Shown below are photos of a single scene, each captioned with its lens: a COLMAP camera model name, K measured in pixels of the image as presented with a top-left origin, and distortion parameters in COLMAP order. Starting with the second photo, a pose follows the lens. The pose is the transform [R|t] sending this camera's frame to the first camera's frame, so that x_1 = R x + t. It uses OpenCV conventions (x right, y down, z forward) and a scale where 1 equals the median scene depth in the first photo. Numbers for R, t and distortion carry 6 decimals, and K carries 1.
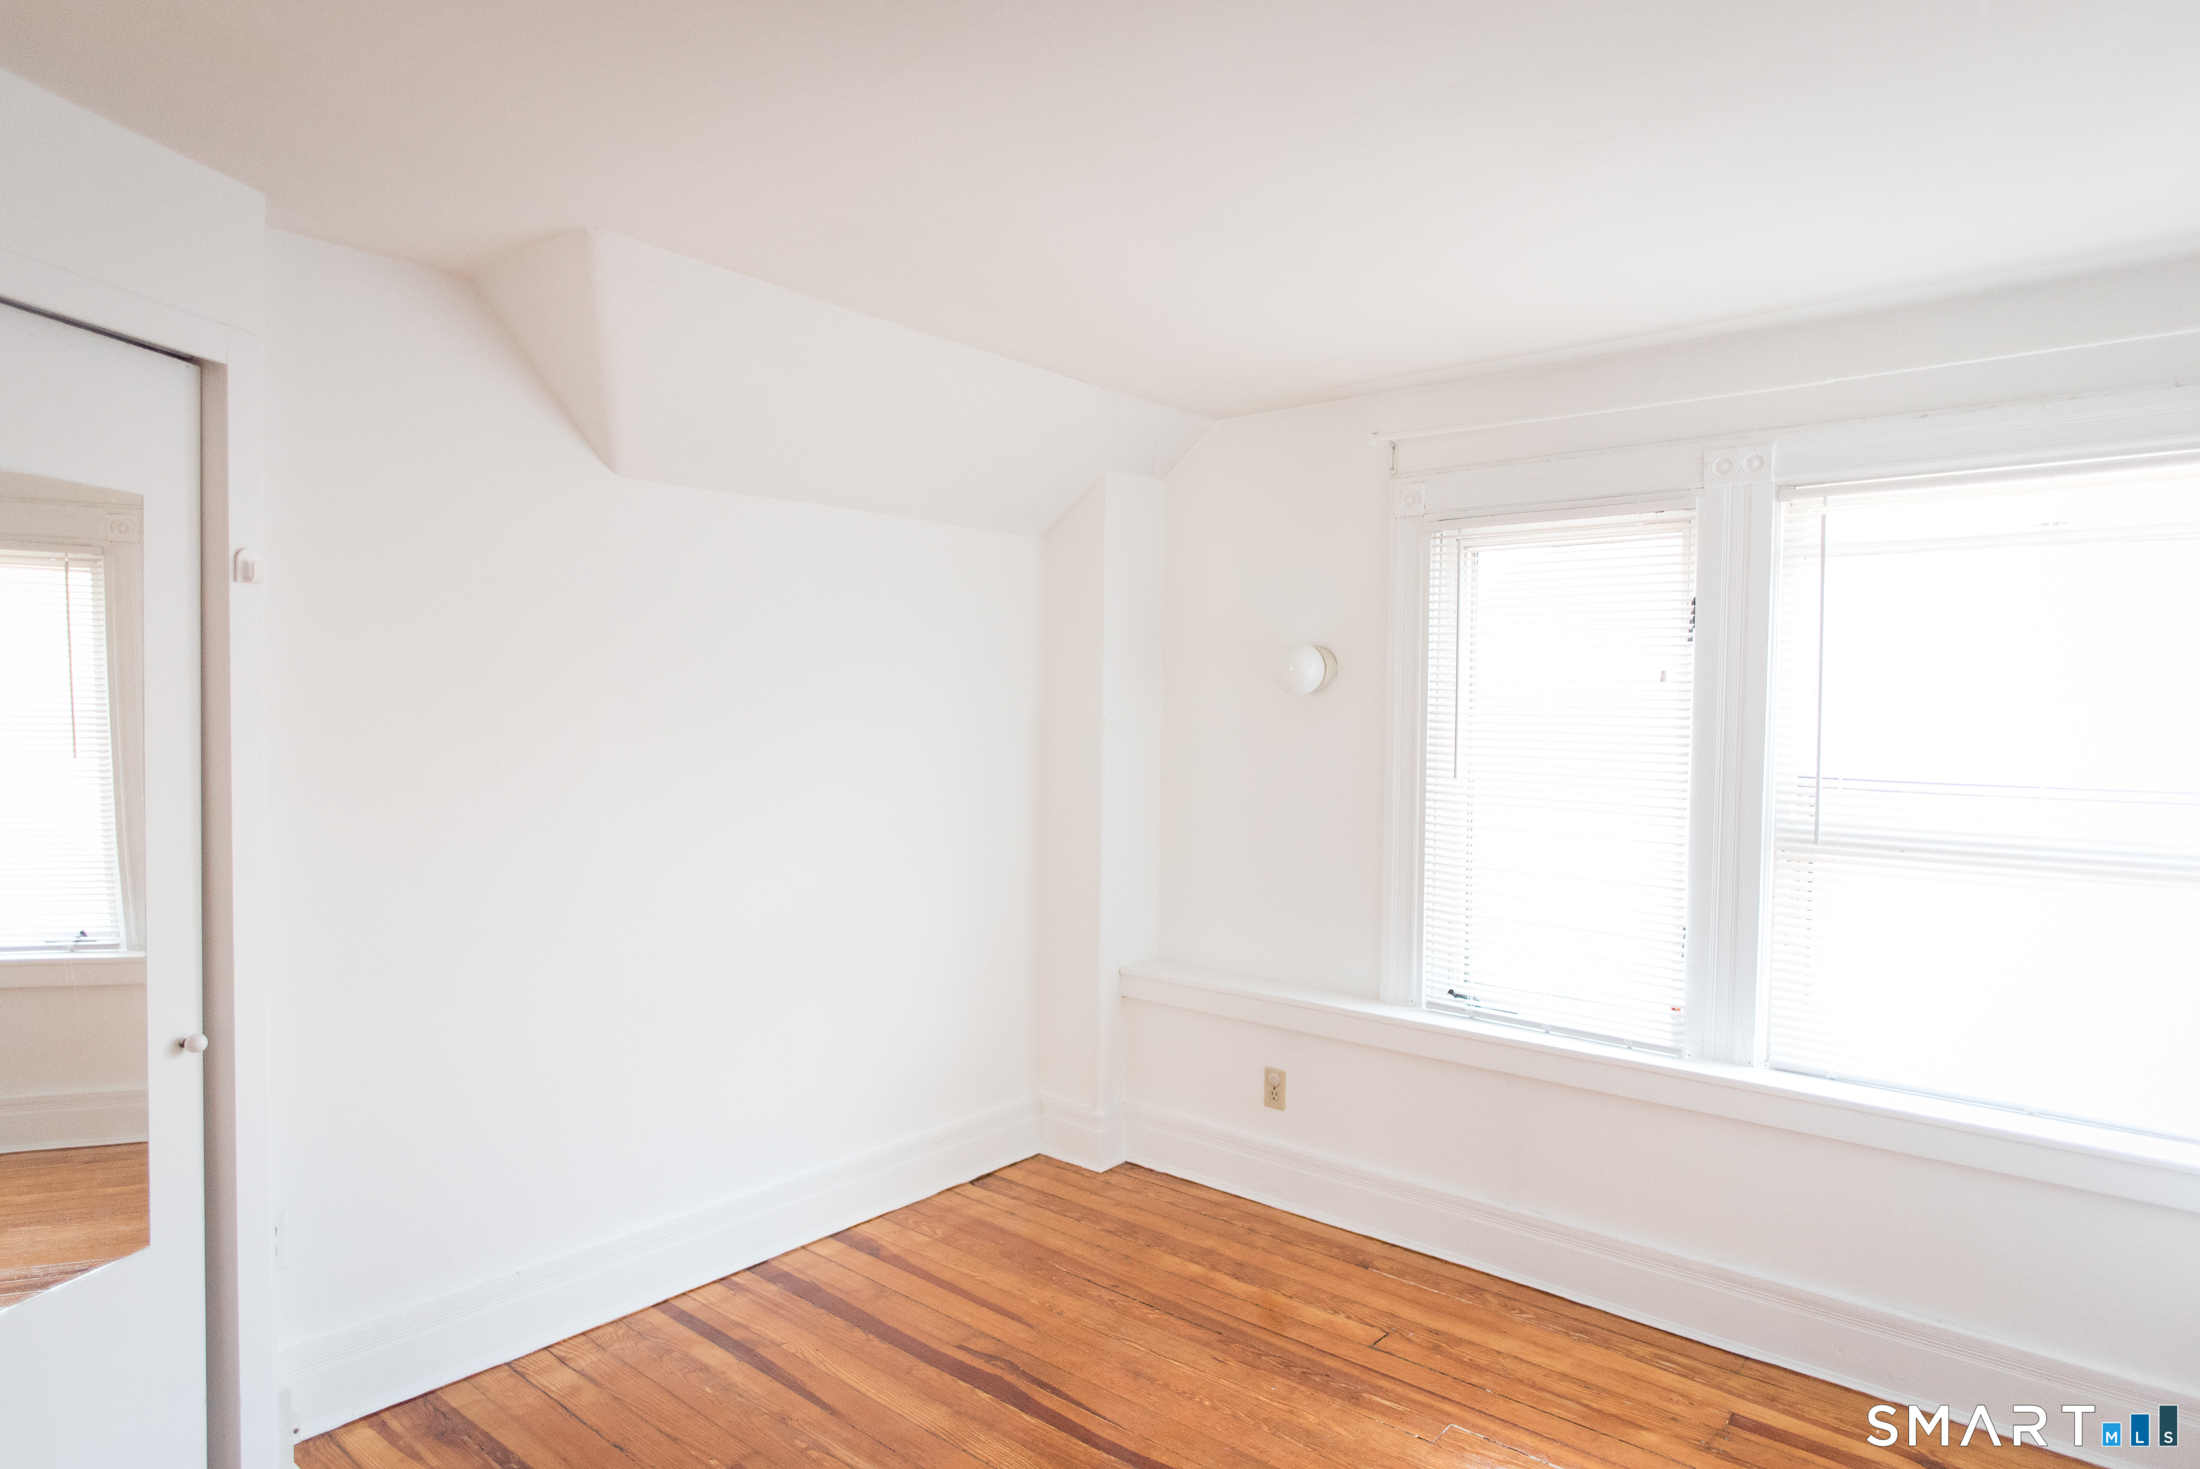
lens RADIAL K [[1256.2, 0, 1106.8], [0, 1256.2, 743.6], [0, 0, 1]] dist [-0.005513, 0.000801]
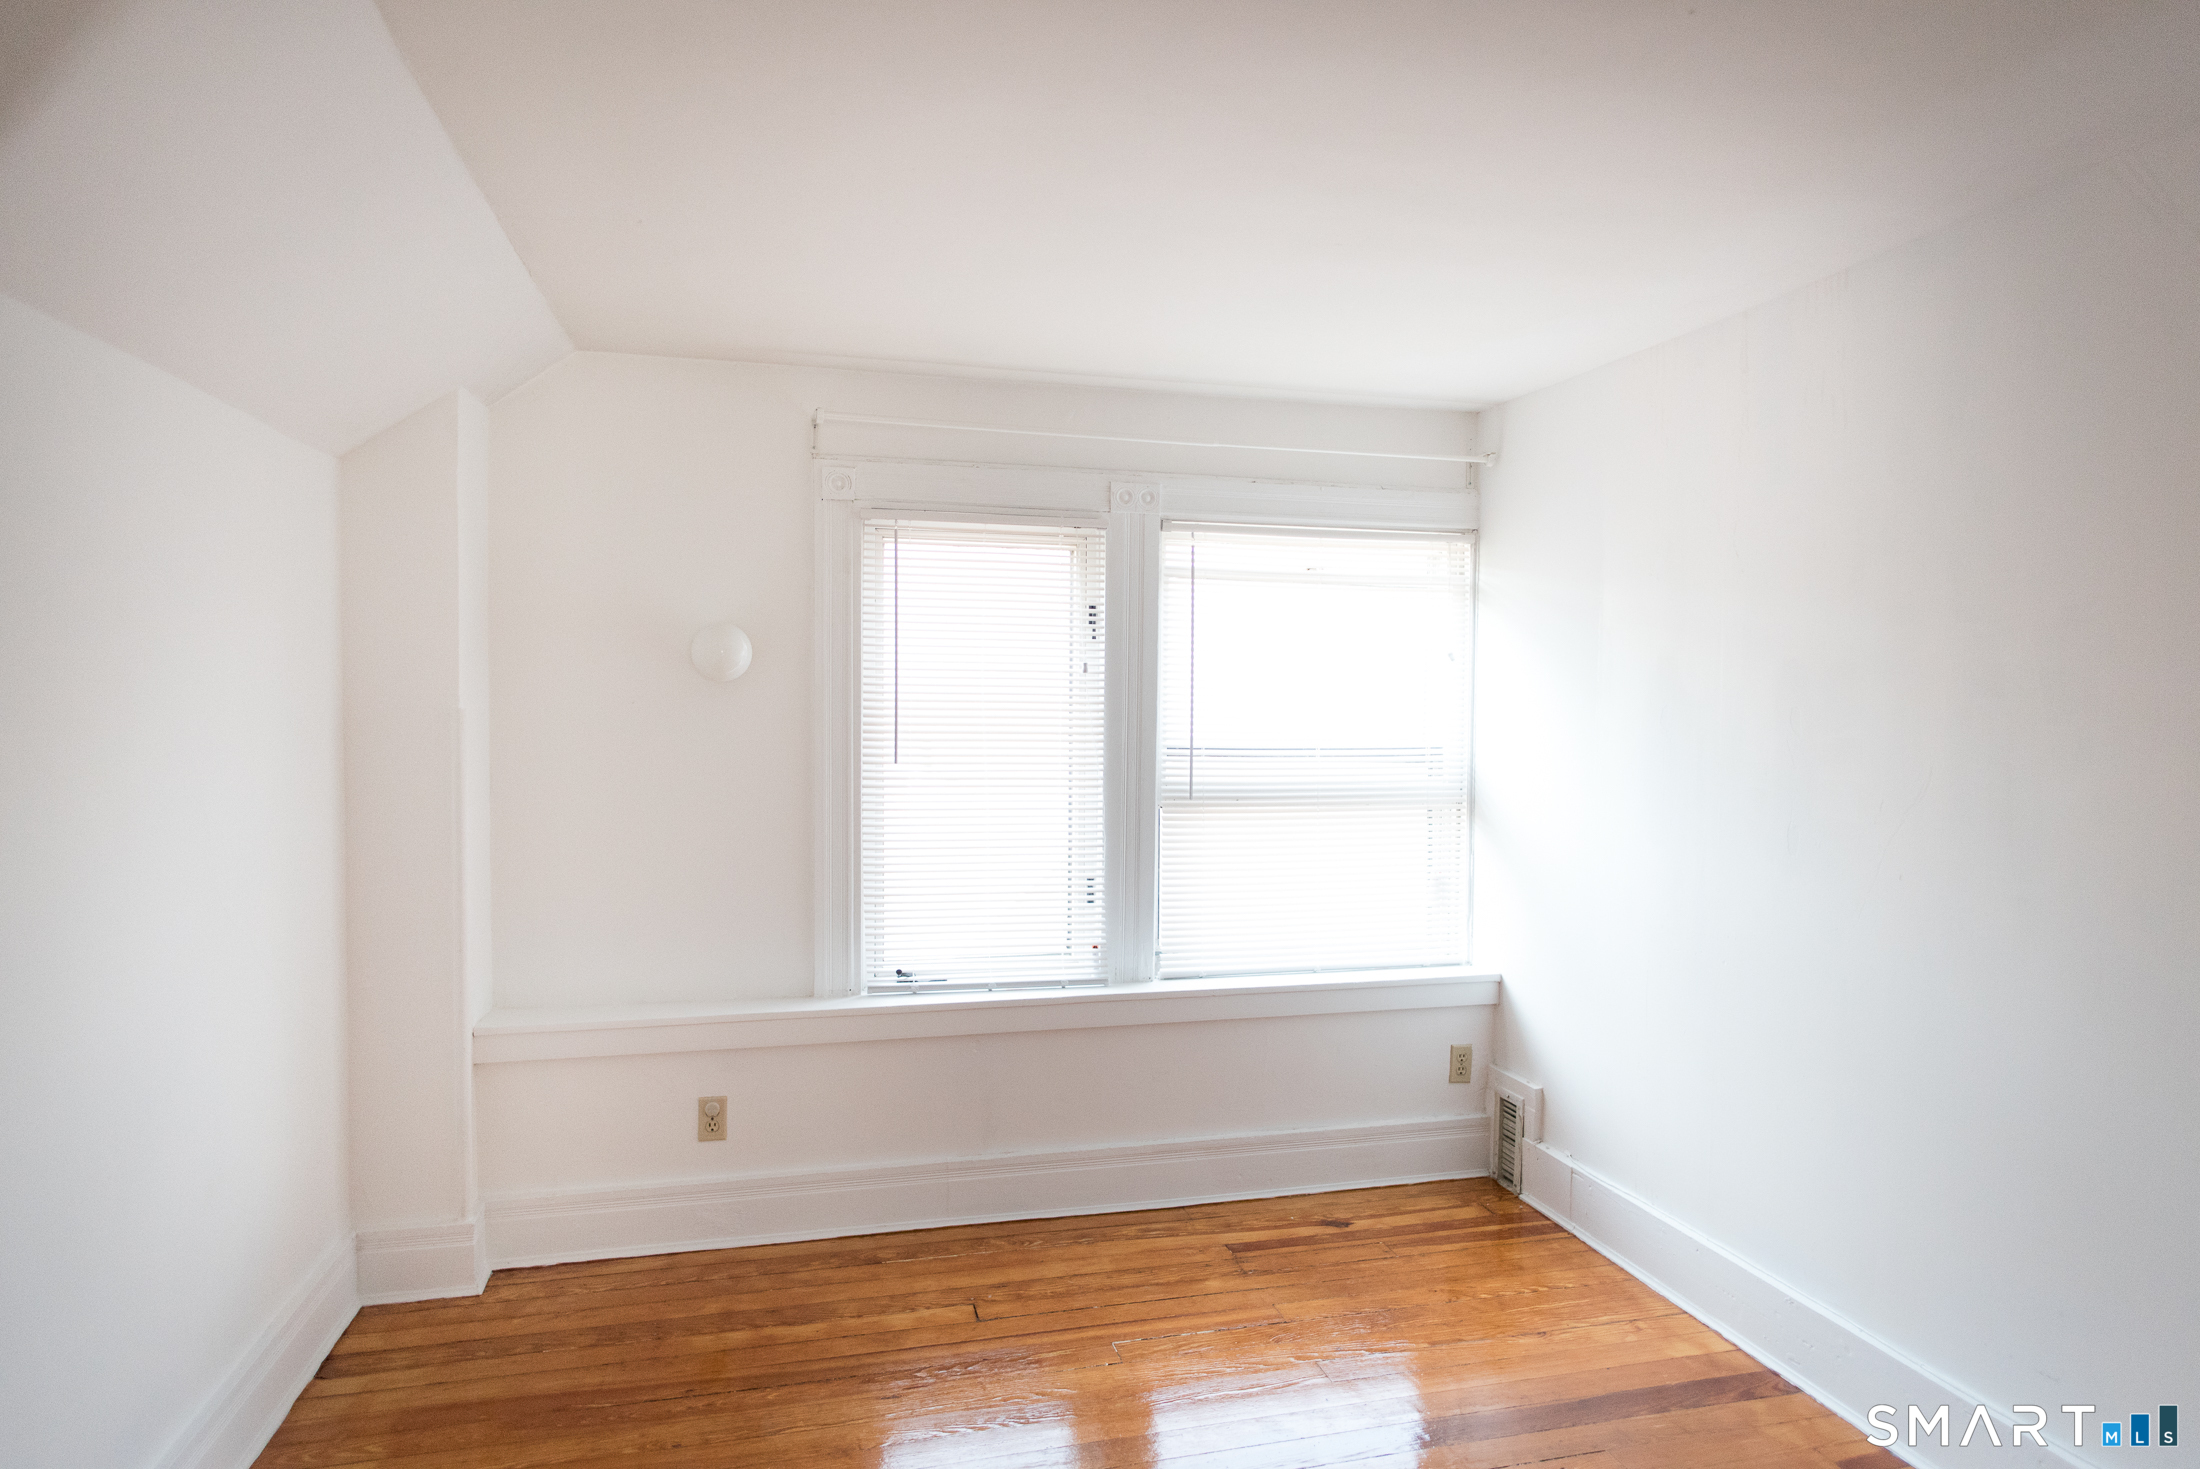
lens RADIAL K [[1256.2, 0, 1106.8], [0, 1256.2, 743.6], [0, 0, 1]] dist [-0.005513, 0.000801]
pose [[0.580004, -0.034925, 0.813864, -0.492093], [0.022466, 0.999386, 0.026876, -0.013330], [-0.814303, 0.002696, 0.580433, 0.288128]]
